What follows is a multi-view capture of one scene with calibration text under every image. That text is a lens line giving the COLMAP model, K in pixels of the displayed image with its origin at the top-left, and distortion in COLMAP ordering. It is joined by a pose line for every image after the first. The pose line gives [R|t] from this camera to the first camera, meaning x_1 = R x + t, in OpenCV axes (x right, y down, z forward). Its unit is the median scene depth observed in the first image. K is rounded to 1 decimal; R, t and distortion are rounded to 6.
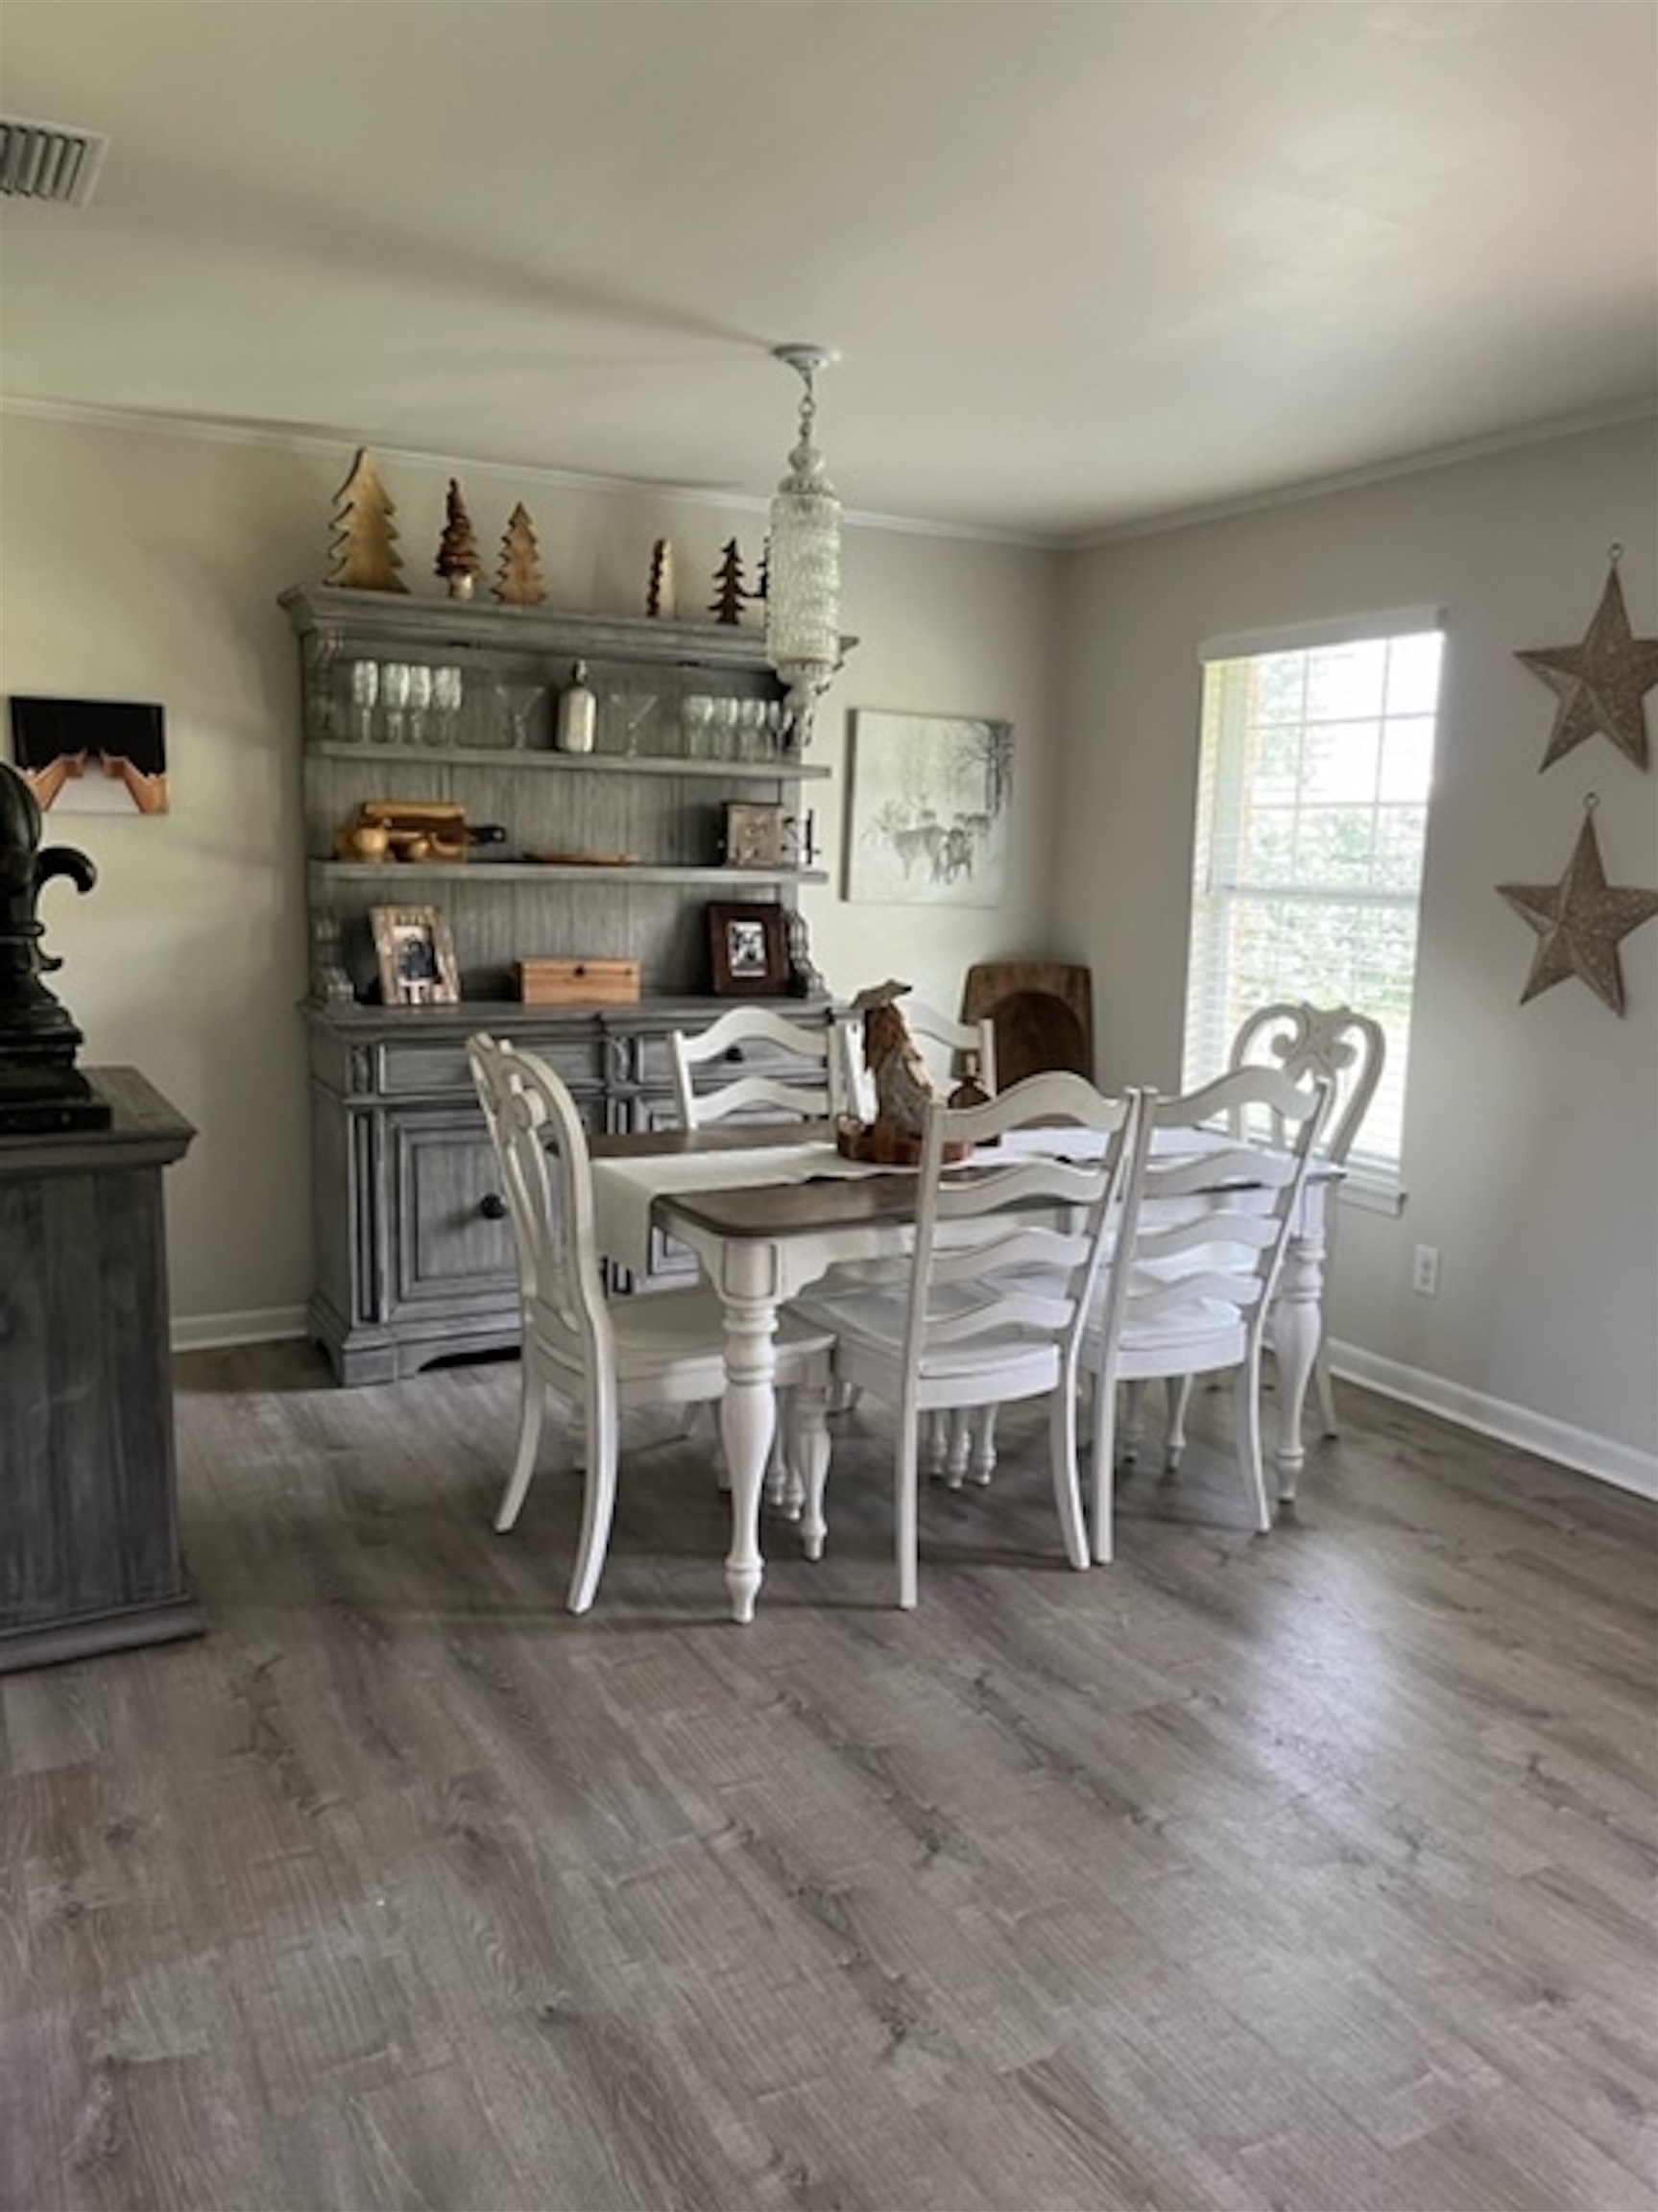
lens RADIAL K [[1654.8, 0, 829.0], [0, 1654.8, 1106.0], [0, 0, 1]] dist [0.092744, -0.164447]
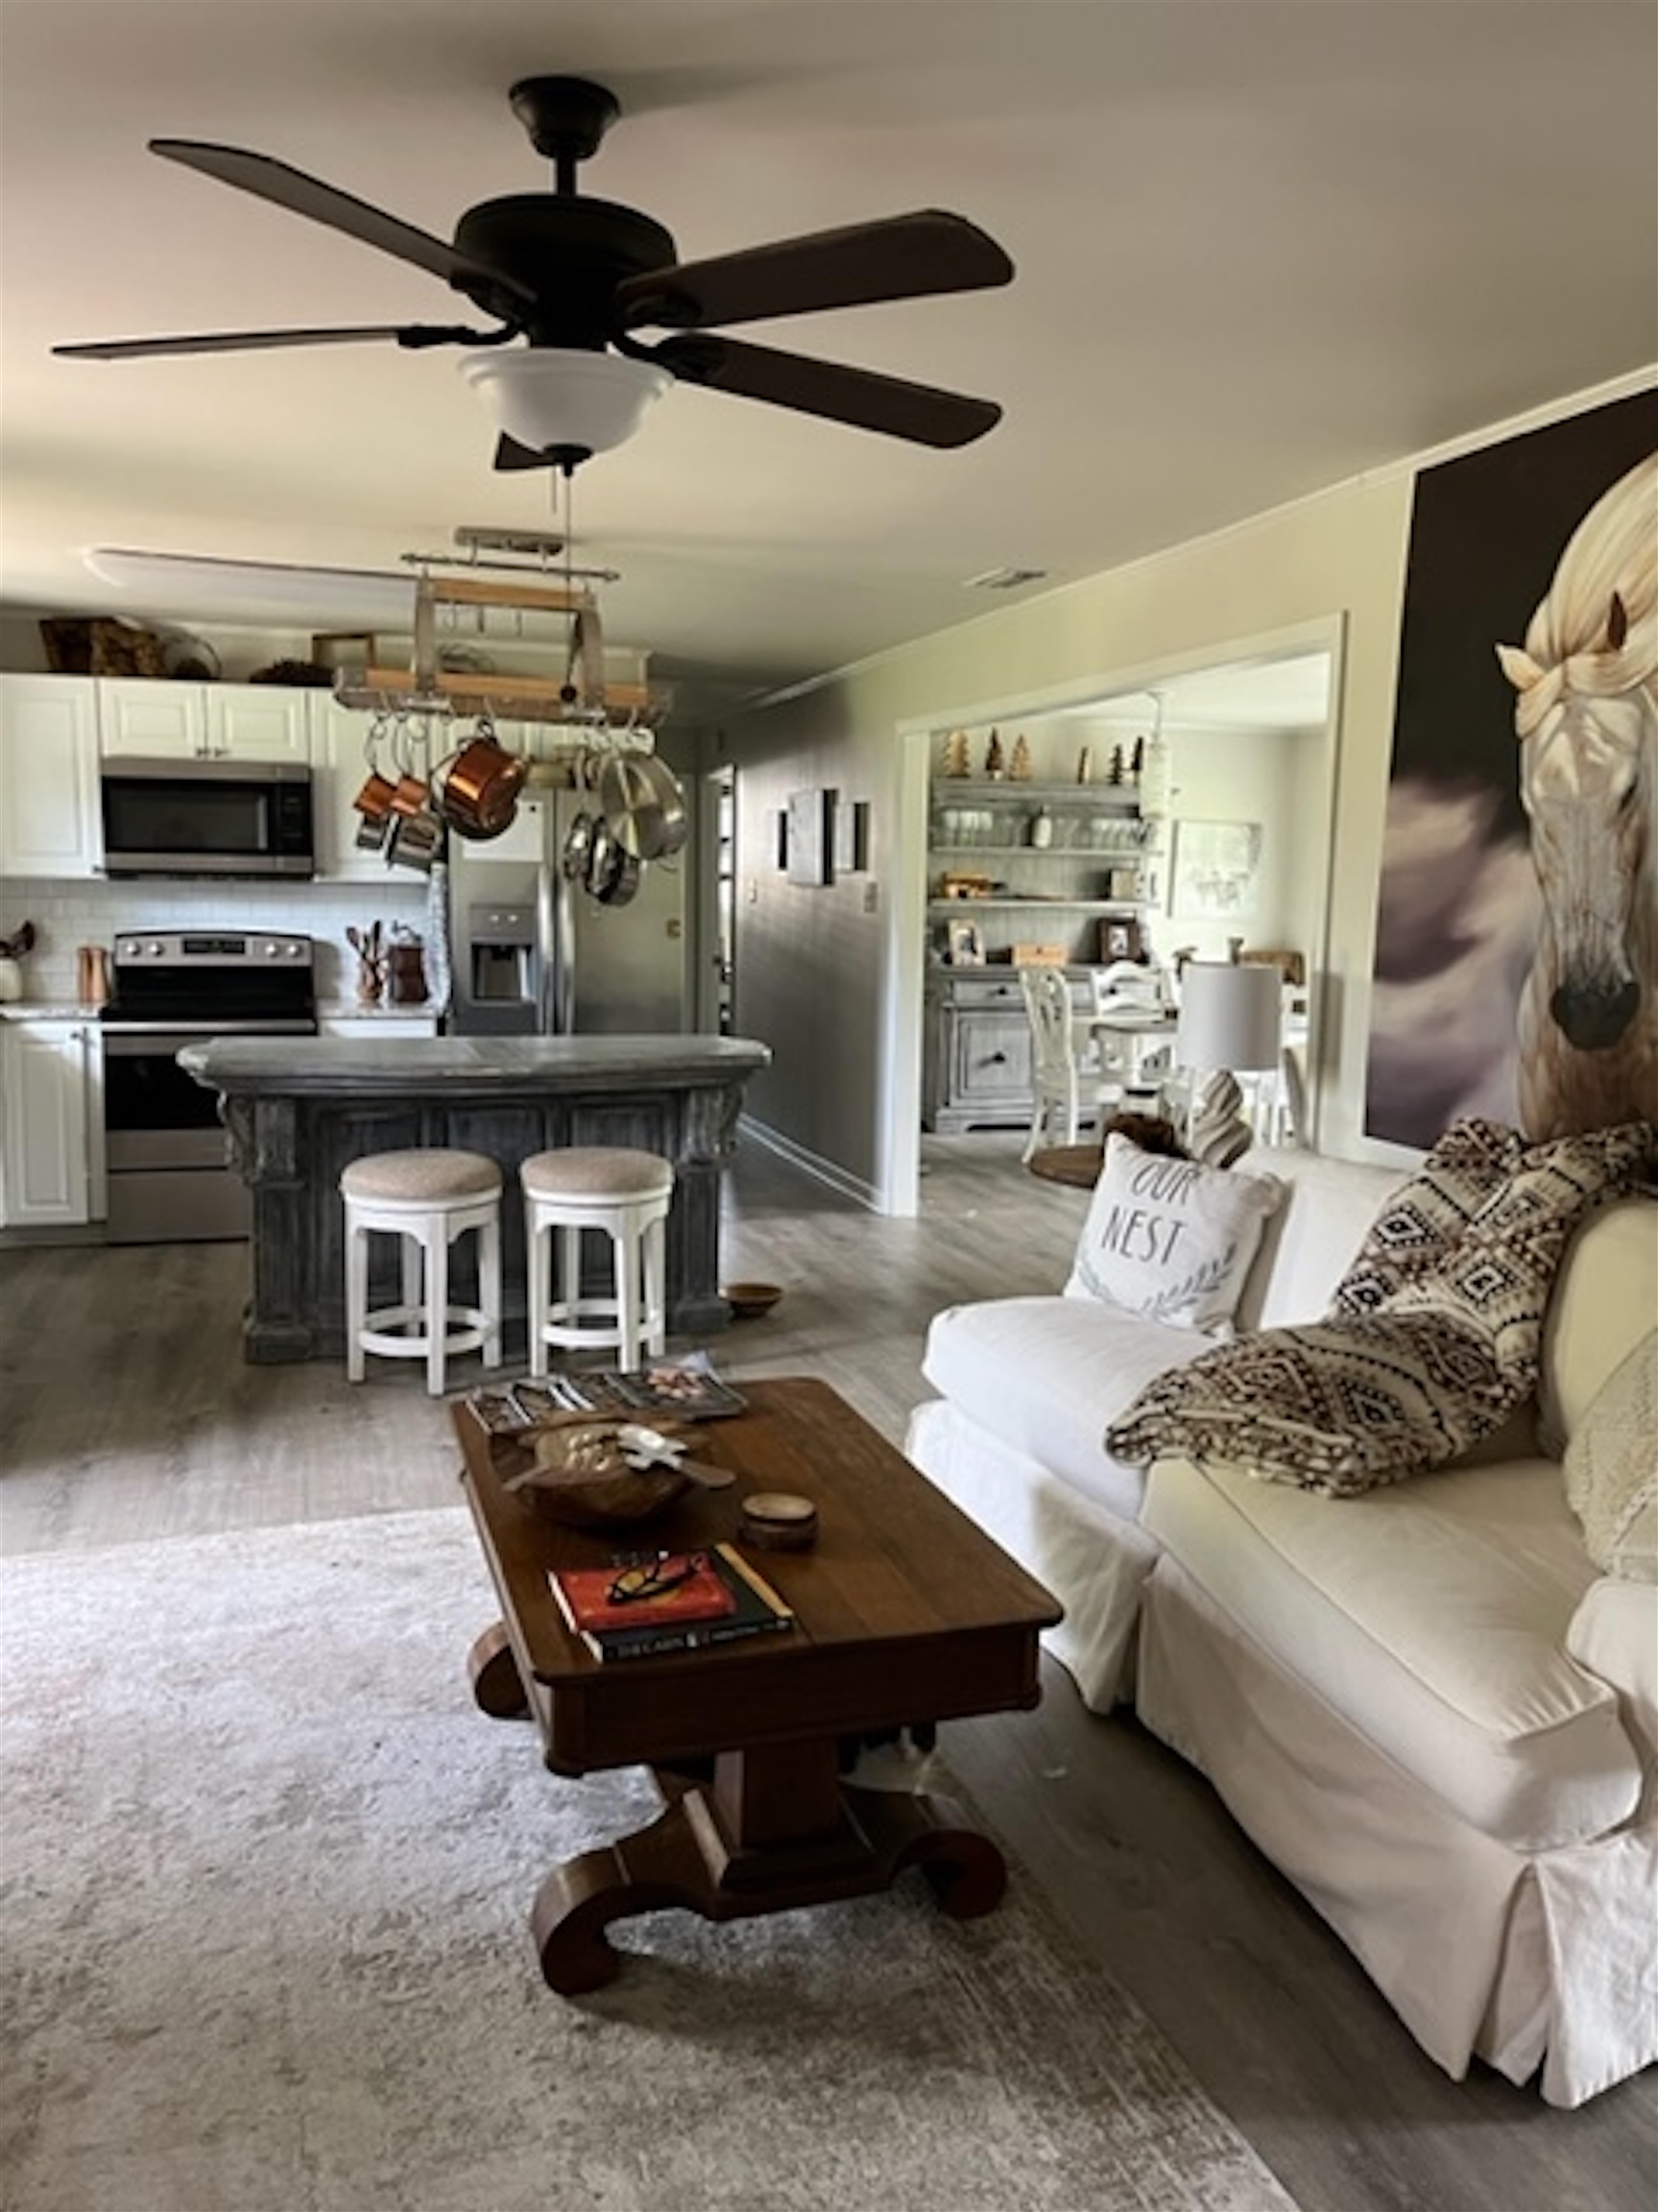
lens RADIAL K [[1654.8, 0, 829.0], [0, 1654.8, 1106.0], [0, 0, 1]] dist [0.092744, -0.164447]
pose [[0.981855, 0.021202, -0.188445, -0.012080], [-0.026144, 0.999375, -0.023777, 0.175453], [0.187823, 0.028273, 0.981796, -1.126989]]
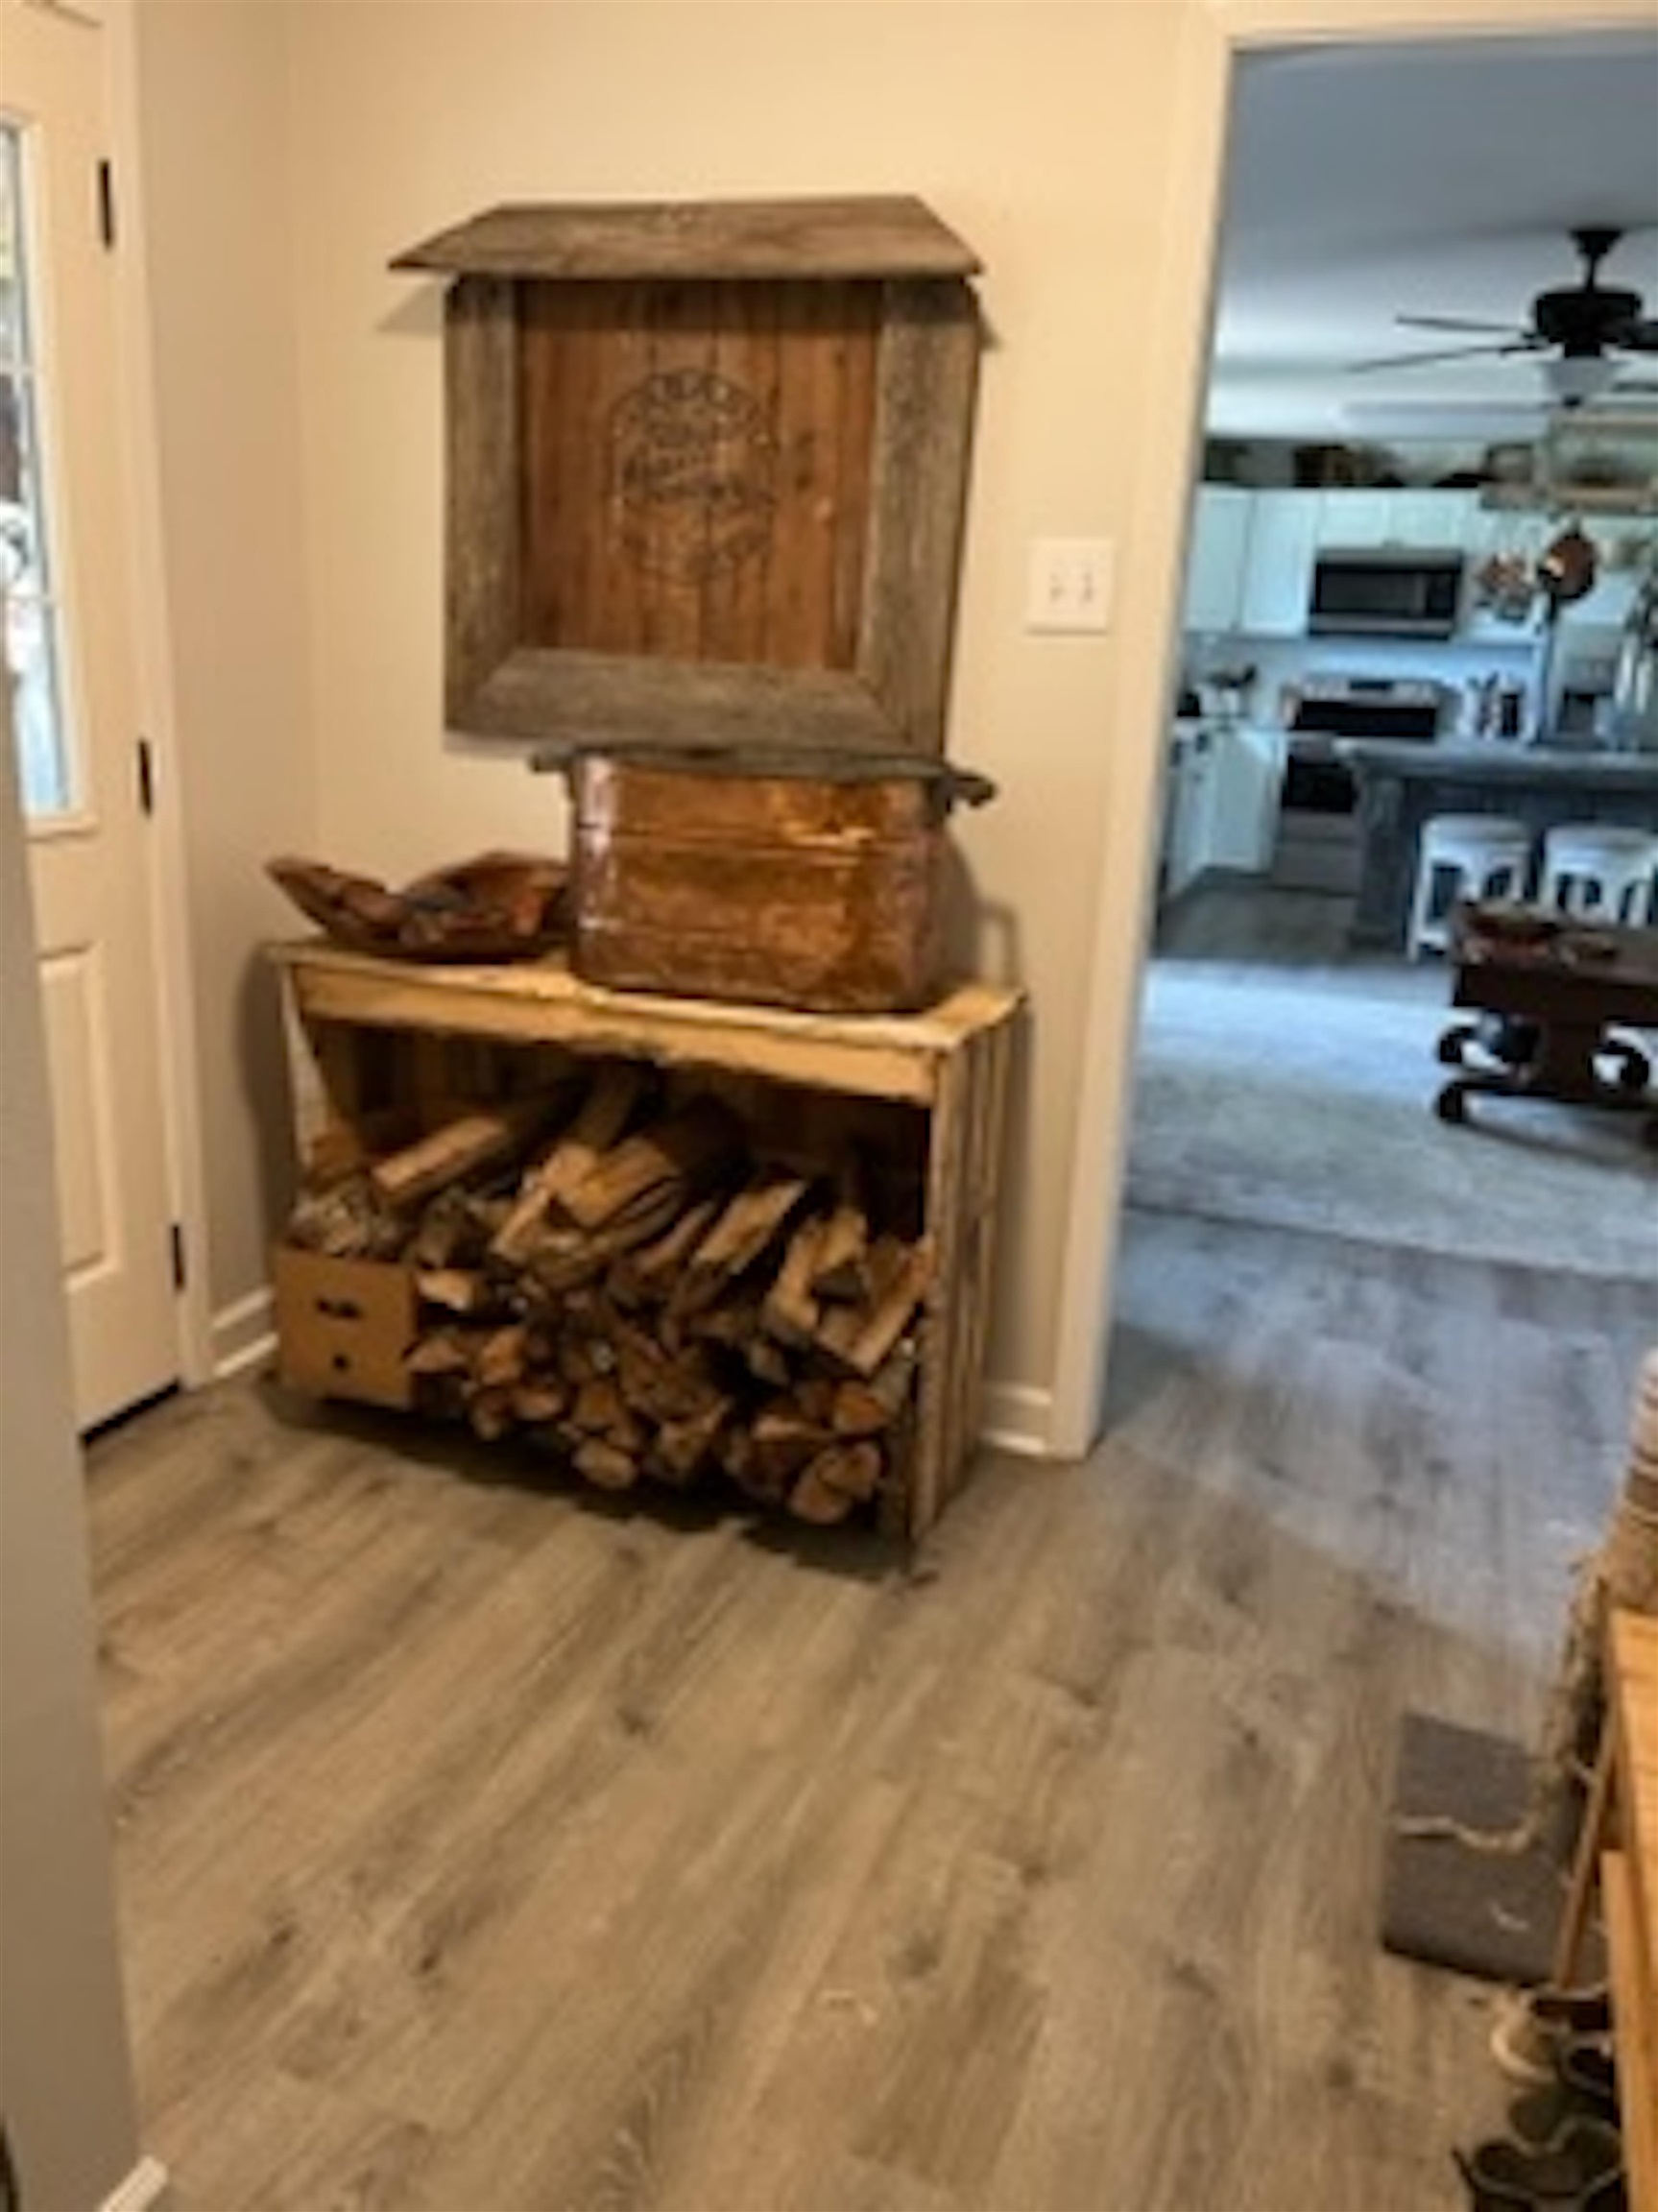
lens RADIAL K [[1654.8, 0, 829.0], [0, 1654.8, 1106.0], [0, 0, 1]] dist [0.092744, -0.164447]
pose [[0.659531, 0.214767, -0.720343, 0.628817], [-0.149179, 0.976650, 0.154598, 0.408912], [0.736726, 0.005498, 0.676169, -2.140061]]
